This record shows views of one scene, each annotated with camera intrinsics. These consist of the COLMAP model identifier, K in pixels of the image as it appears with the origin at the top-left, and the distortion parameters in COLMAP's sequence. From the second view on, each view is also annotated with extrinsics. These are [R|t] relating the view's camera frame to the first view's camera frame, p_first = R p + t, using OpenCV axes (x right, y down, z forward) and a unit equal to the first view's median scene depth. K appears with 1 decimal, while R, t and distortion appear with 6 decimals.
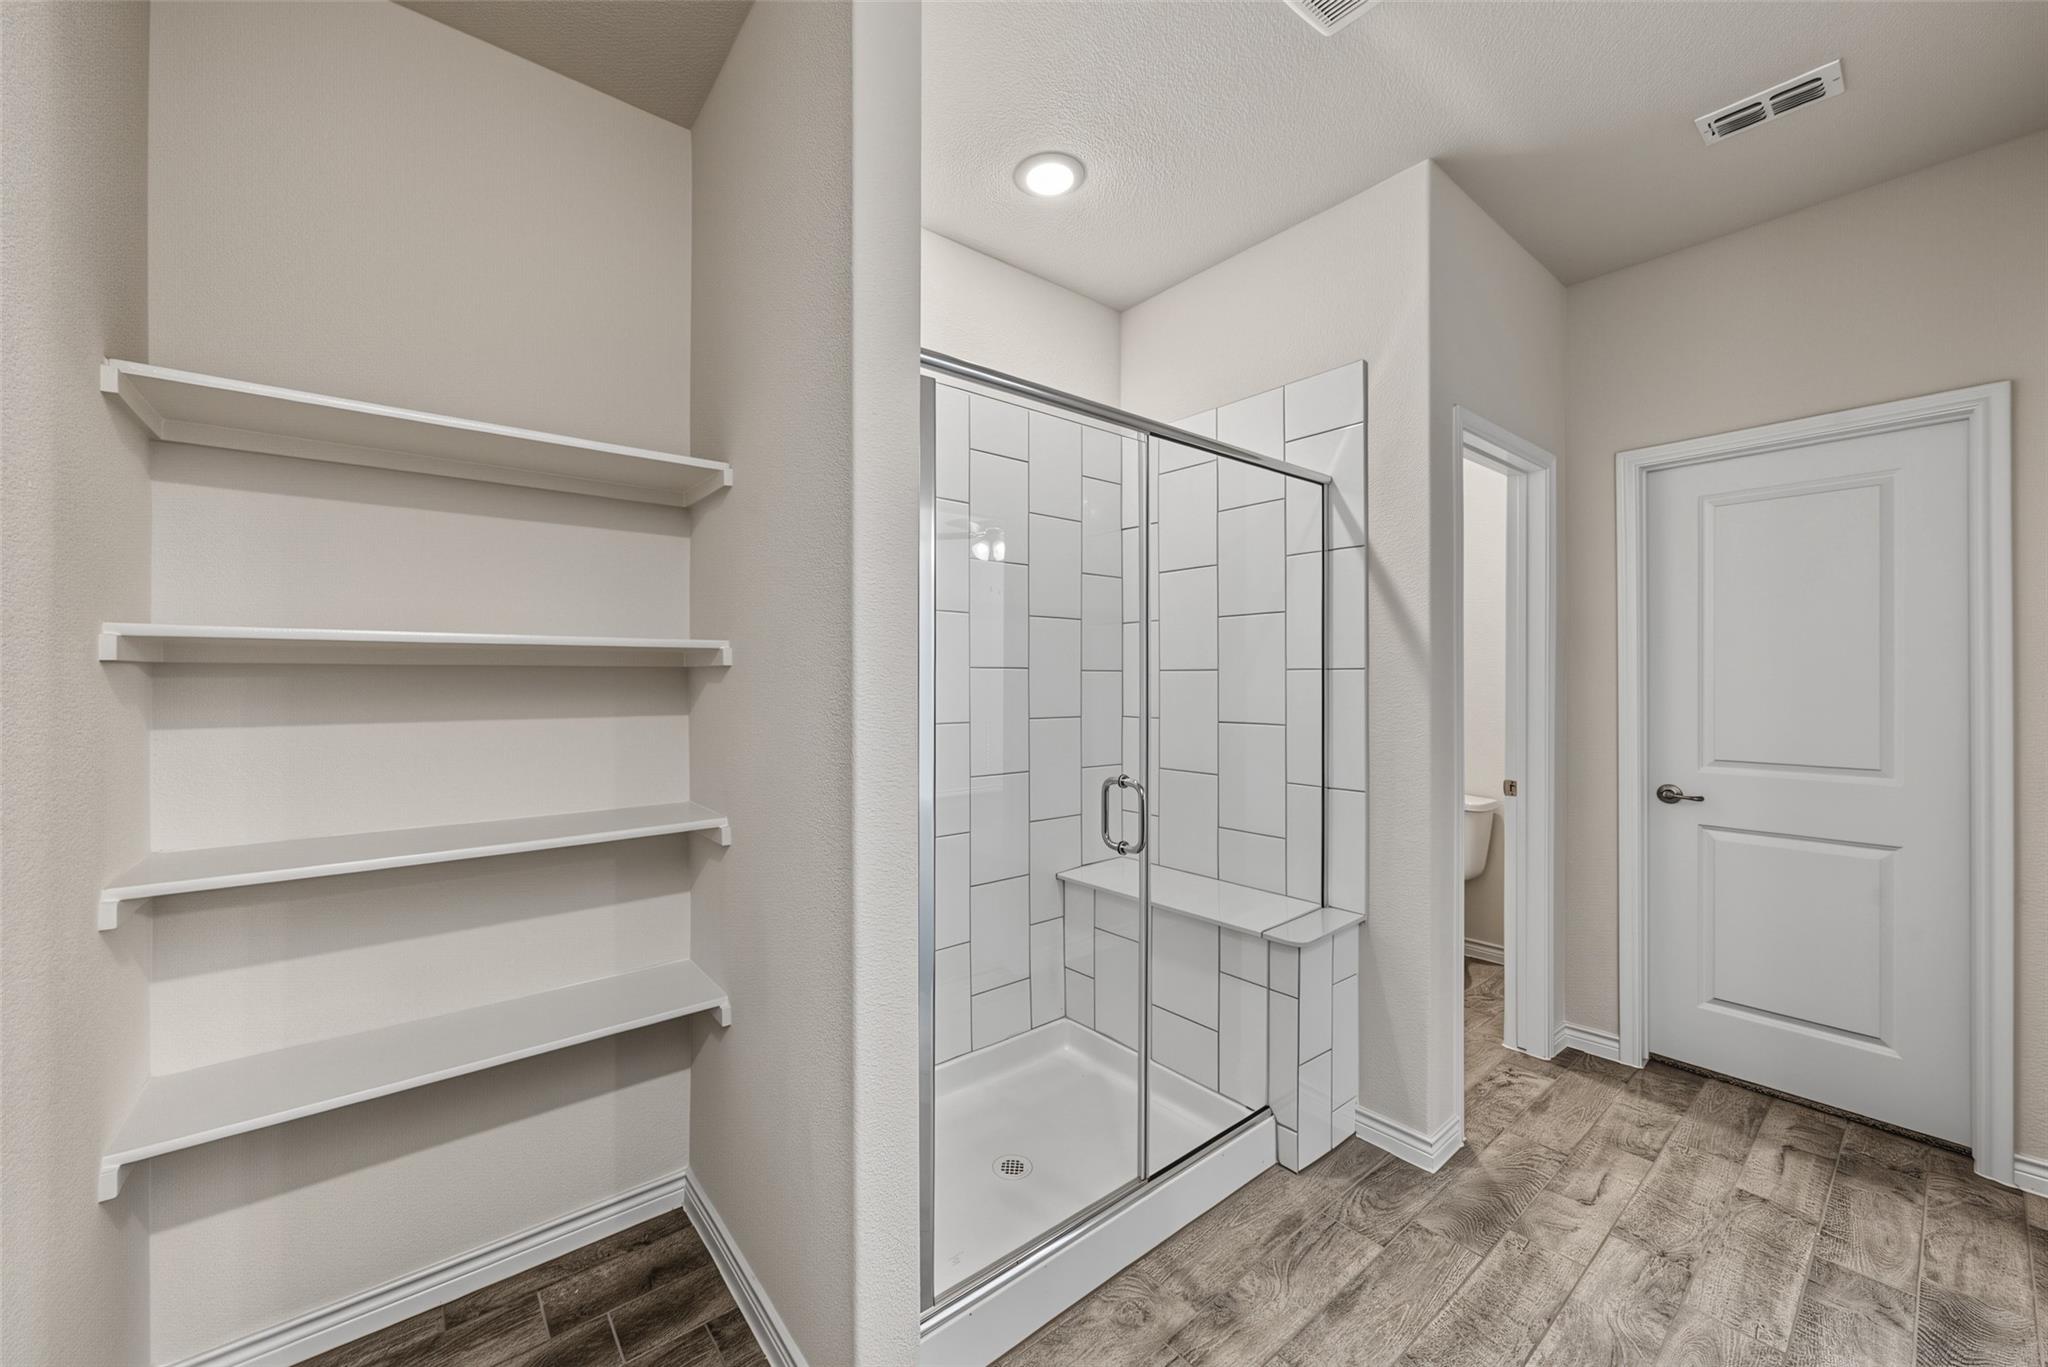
lens RADIAL K [[780.6, 0, 1027.2], [0, 780.6, 673.3], [0, 0, 1]] dist [0.000743, 0.000434]
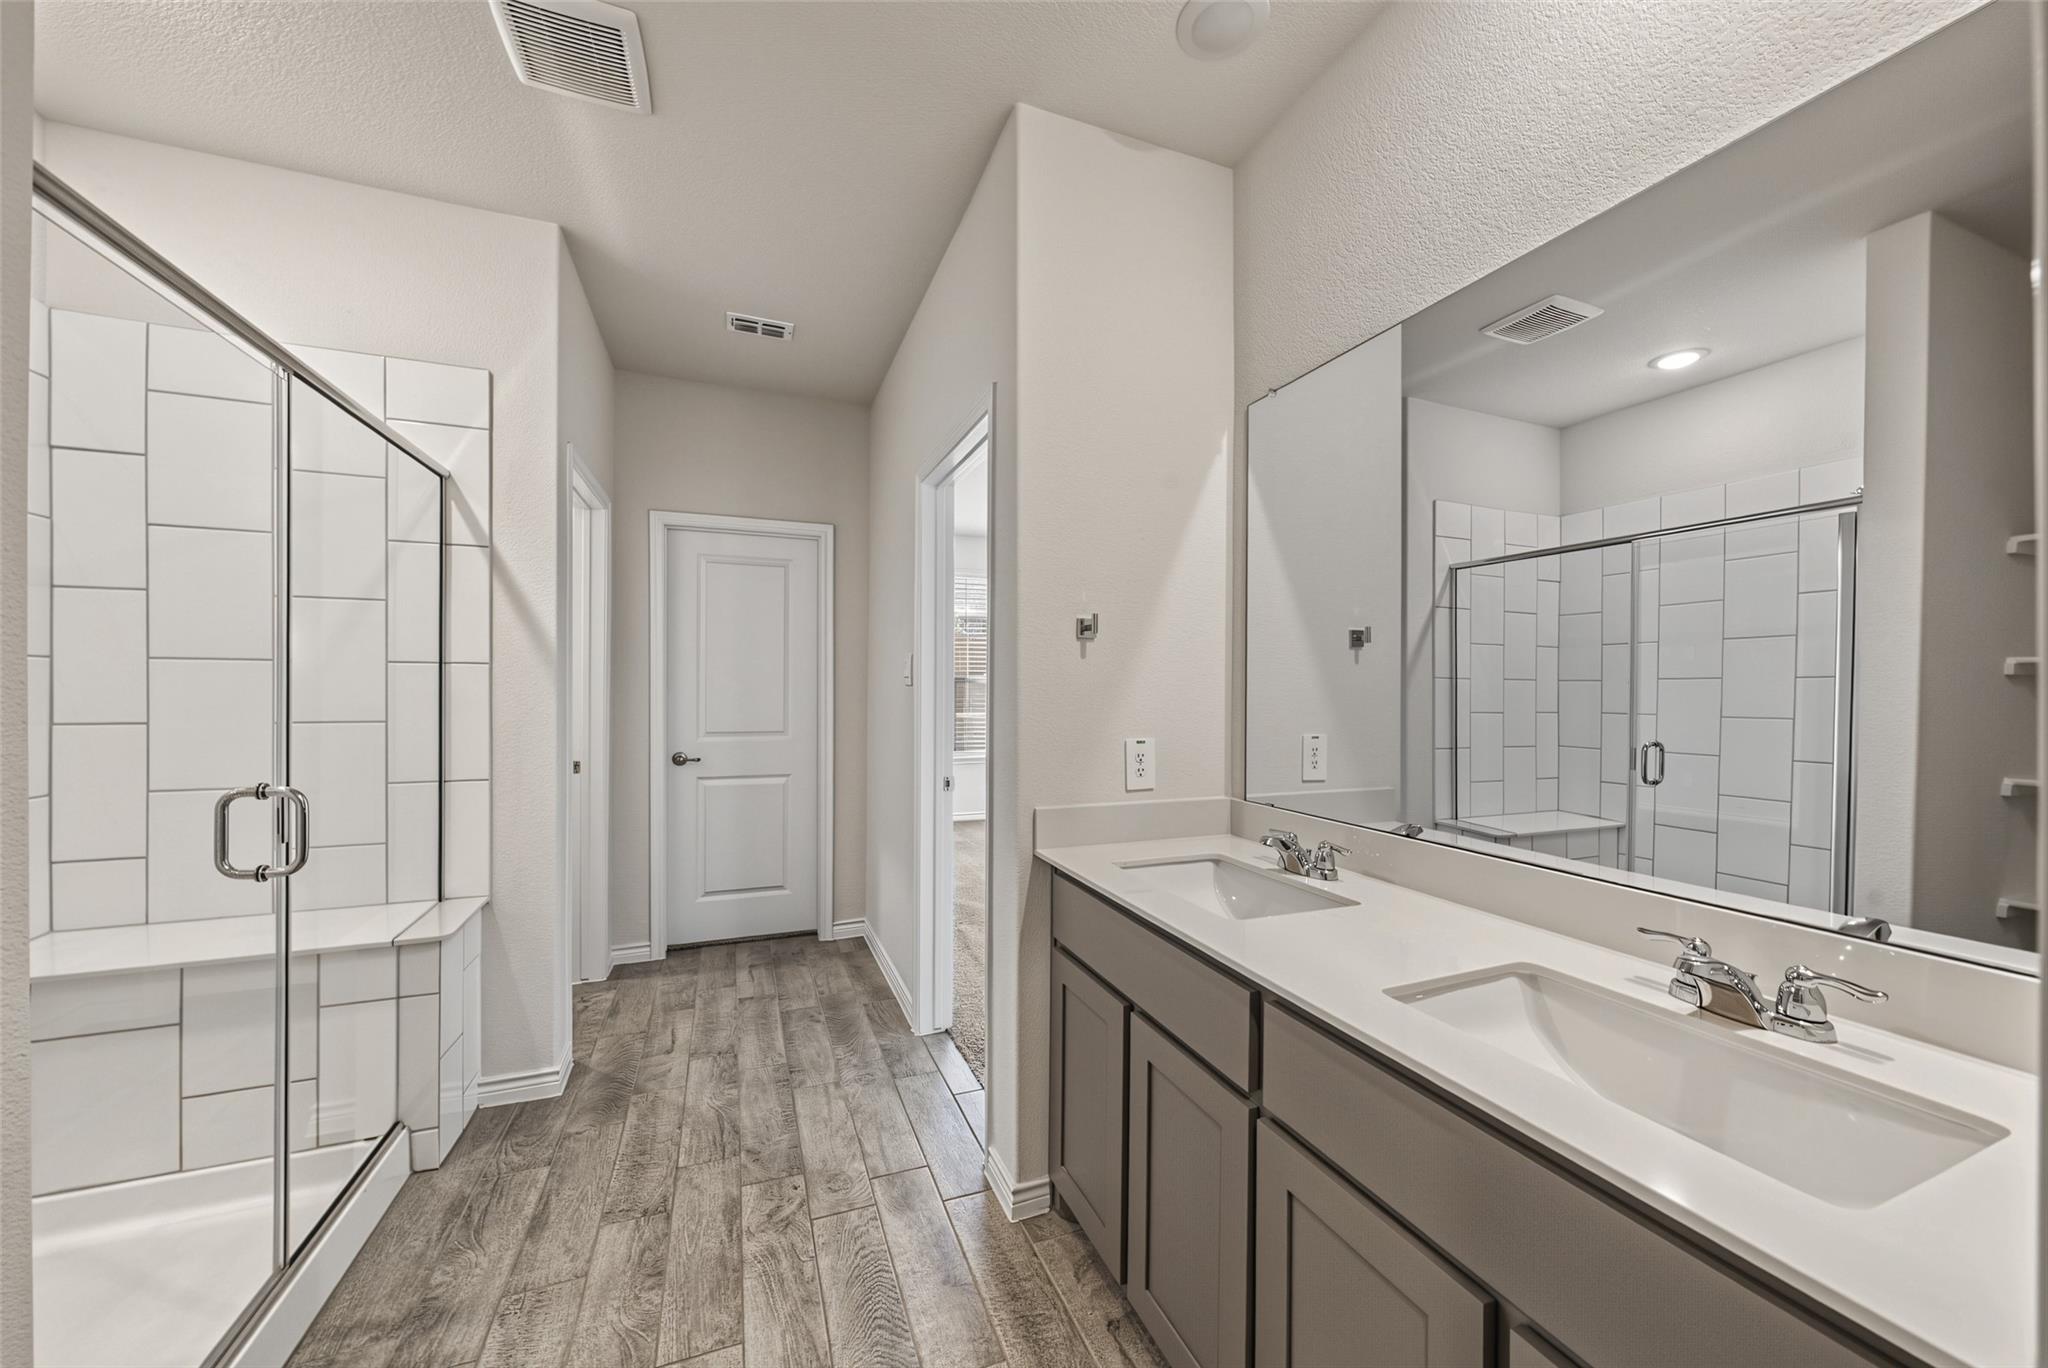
lens RADIAL K [[729.9, 0, 1016.1], [0, 729.9, 679.9], [0, 0, 1]] dist [-0.001919, 0.000892]
pose [[0.299961, 0.010274, 0.953896, -0.322726], [-0.008838, 0.999929, -0.007991, 0.019820], [-0.953911, -0.006034, 0.300030, 0.024329]]
